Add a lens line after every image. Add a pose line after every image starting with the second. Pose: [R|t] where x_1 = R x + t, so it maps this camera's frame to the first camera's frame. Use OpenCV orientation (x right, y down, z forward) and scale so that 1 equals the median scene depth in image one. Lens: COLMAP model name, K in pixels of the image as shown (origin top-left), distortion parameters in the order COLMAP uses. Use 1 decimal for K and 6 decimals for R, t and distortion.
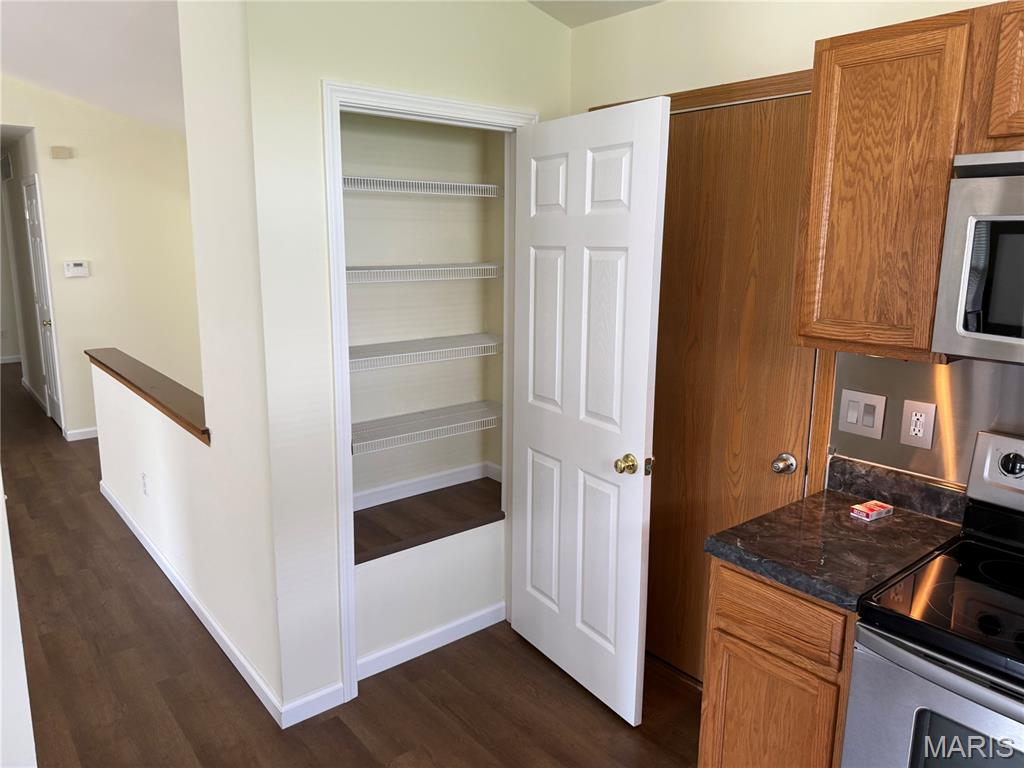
lens RADIAL K [[724.4, 0, 511.1], [0, 724.4, 375.7], [0, 0, 1]] dist [-0.000738, -0.005277]
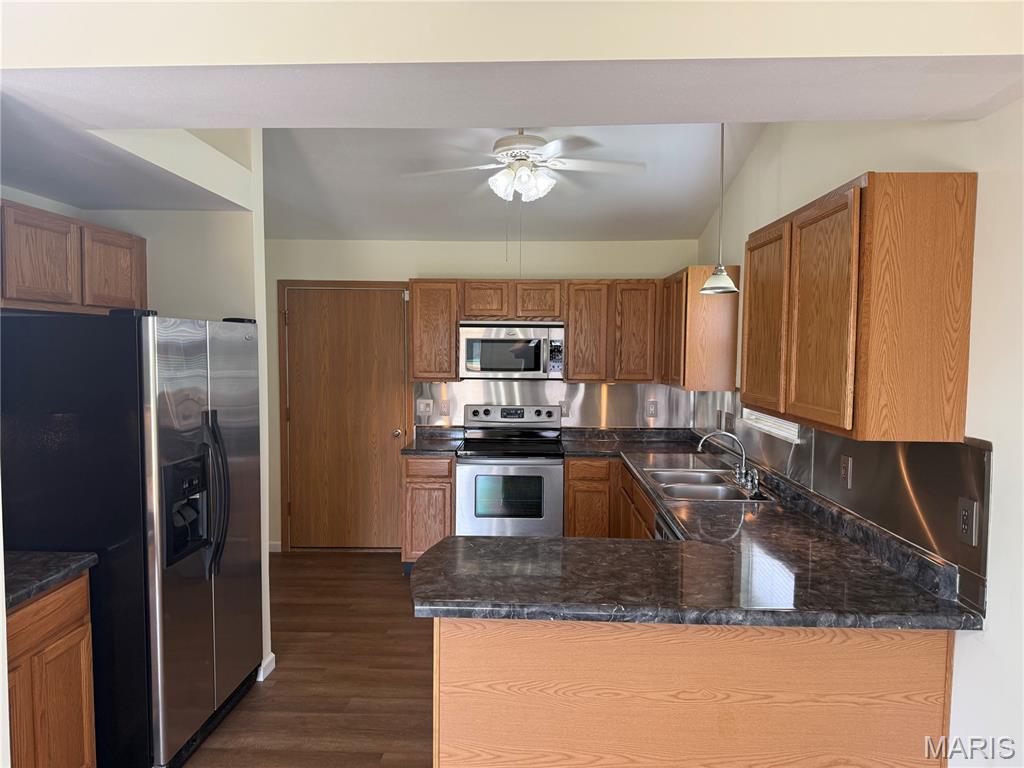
lens RADIAL K [[724.4, 0, 511.3], [0, 724.4, 386.3], [0, 0, 1]] dist [-0.000738, -0.005277]
pose [[0.657700, -0.049586, 0.751646, -1.351893], [0.141761, 0.988150, -0.058855, 0.182097], [-0.739820, 0.145263, 0.656936, -1.044403]]
